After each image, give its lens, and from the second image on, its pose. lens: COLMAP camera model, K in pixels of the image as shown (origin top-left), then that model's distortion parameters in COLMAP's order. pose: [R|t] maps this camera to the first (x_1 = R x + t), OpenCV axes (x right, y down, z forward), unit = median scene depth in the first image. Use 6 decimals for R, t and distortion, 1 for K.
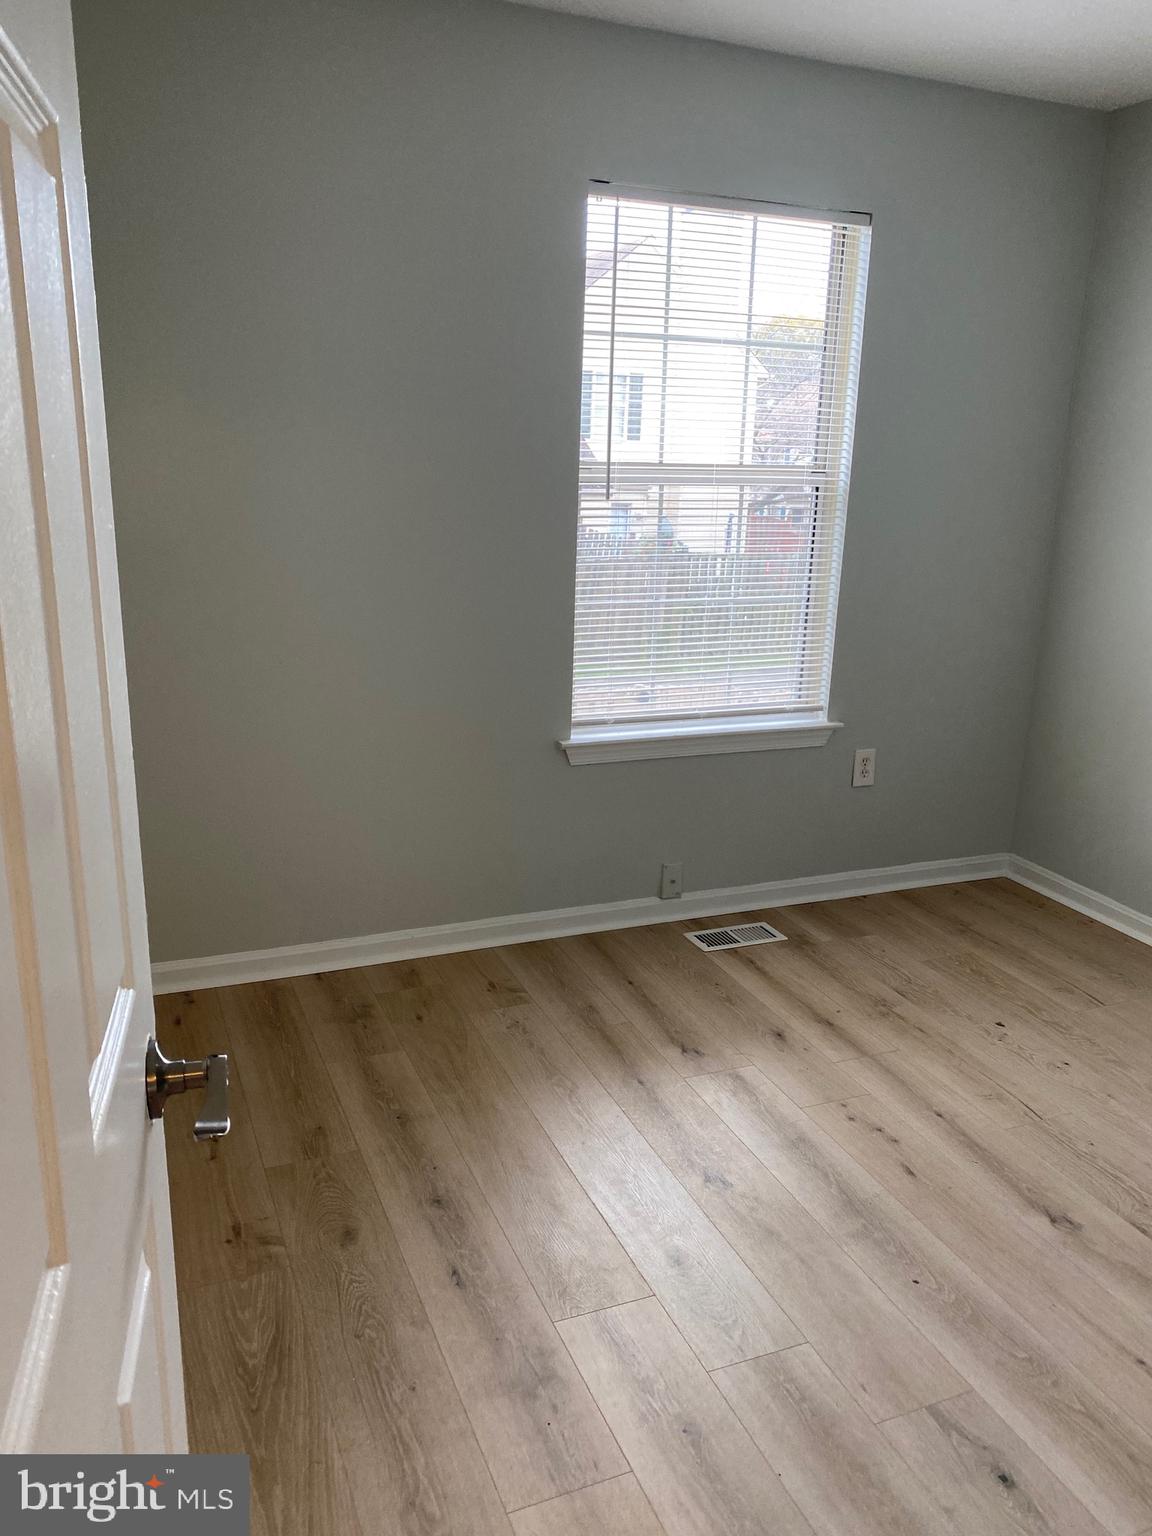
lens RADIAL K [[1196.3, 0, 576.0], [0, 1196.3, 768.0], [0, 0, 1]] dist [-0.004961, -0.004490]
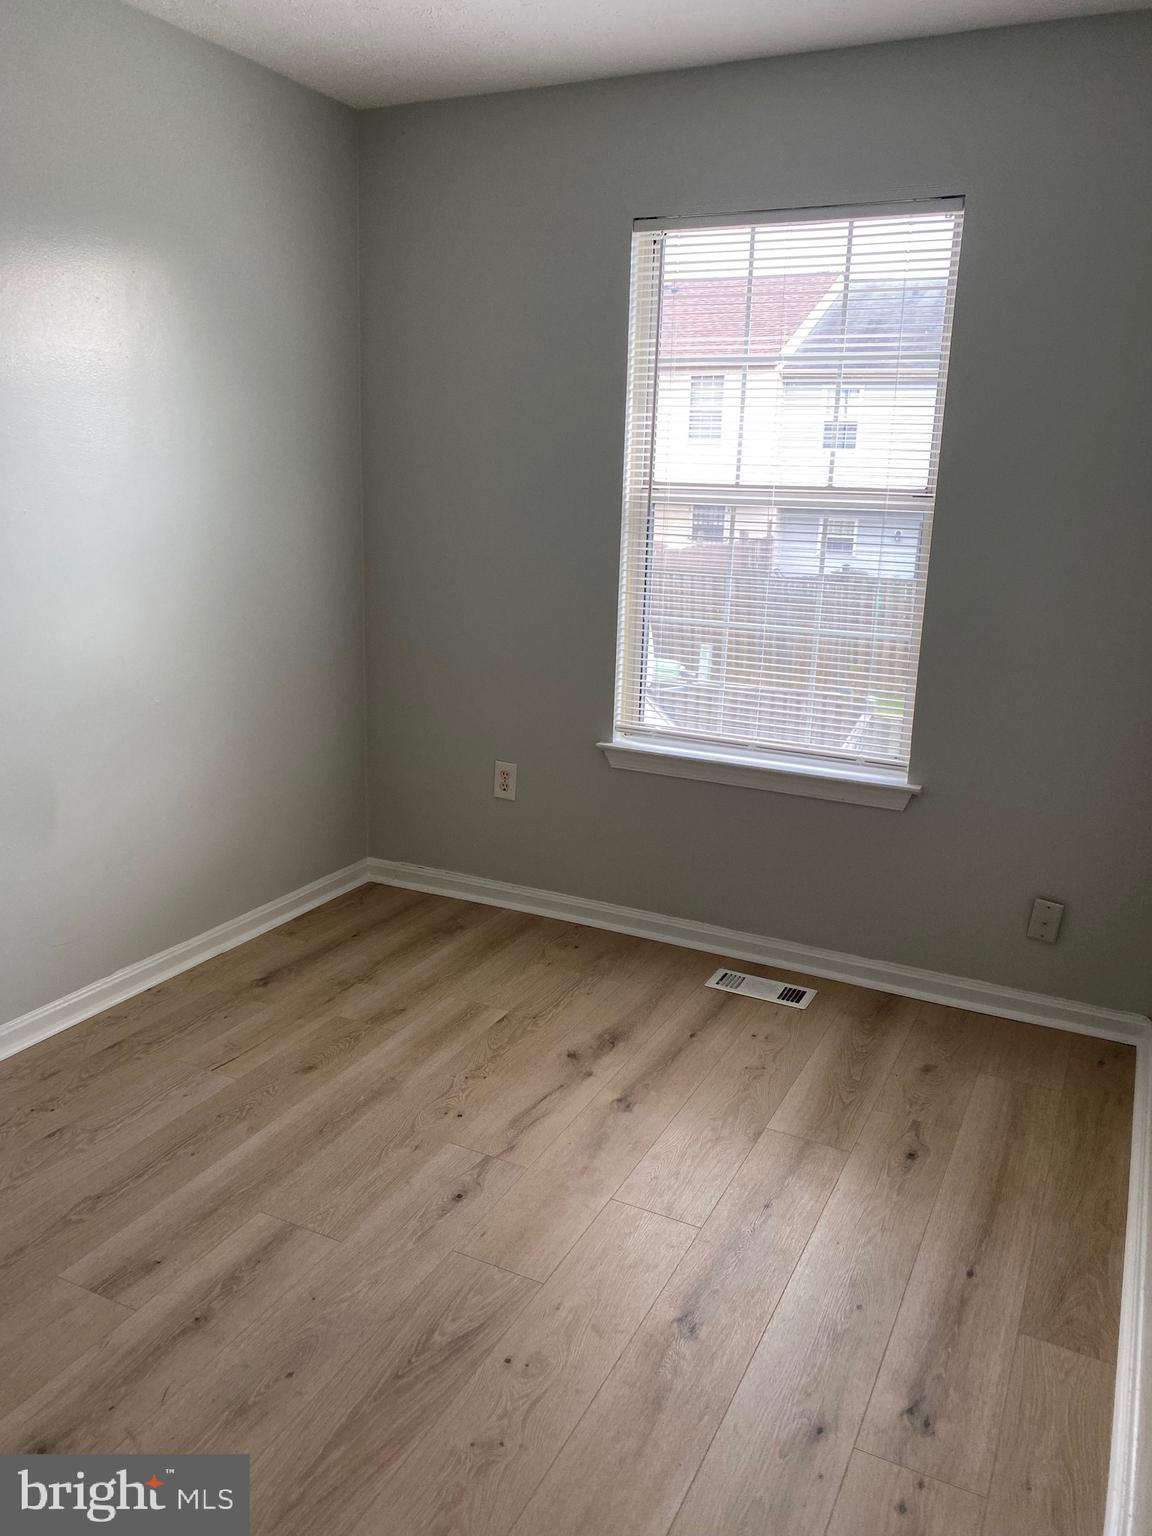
lens RADIAL K [[1155.7, 0, 576.0], [0, 1155.7, 768.0], [0, 0, 1]] dist [-0.024932, 0.002989]
pose [[0.660016, 0.182991, -0.728624, 0.728536], [-0.196443, 0.978174, 0.067719, -0.065303], [0.725113, 0.098437, 0.681558, 0.280878]]
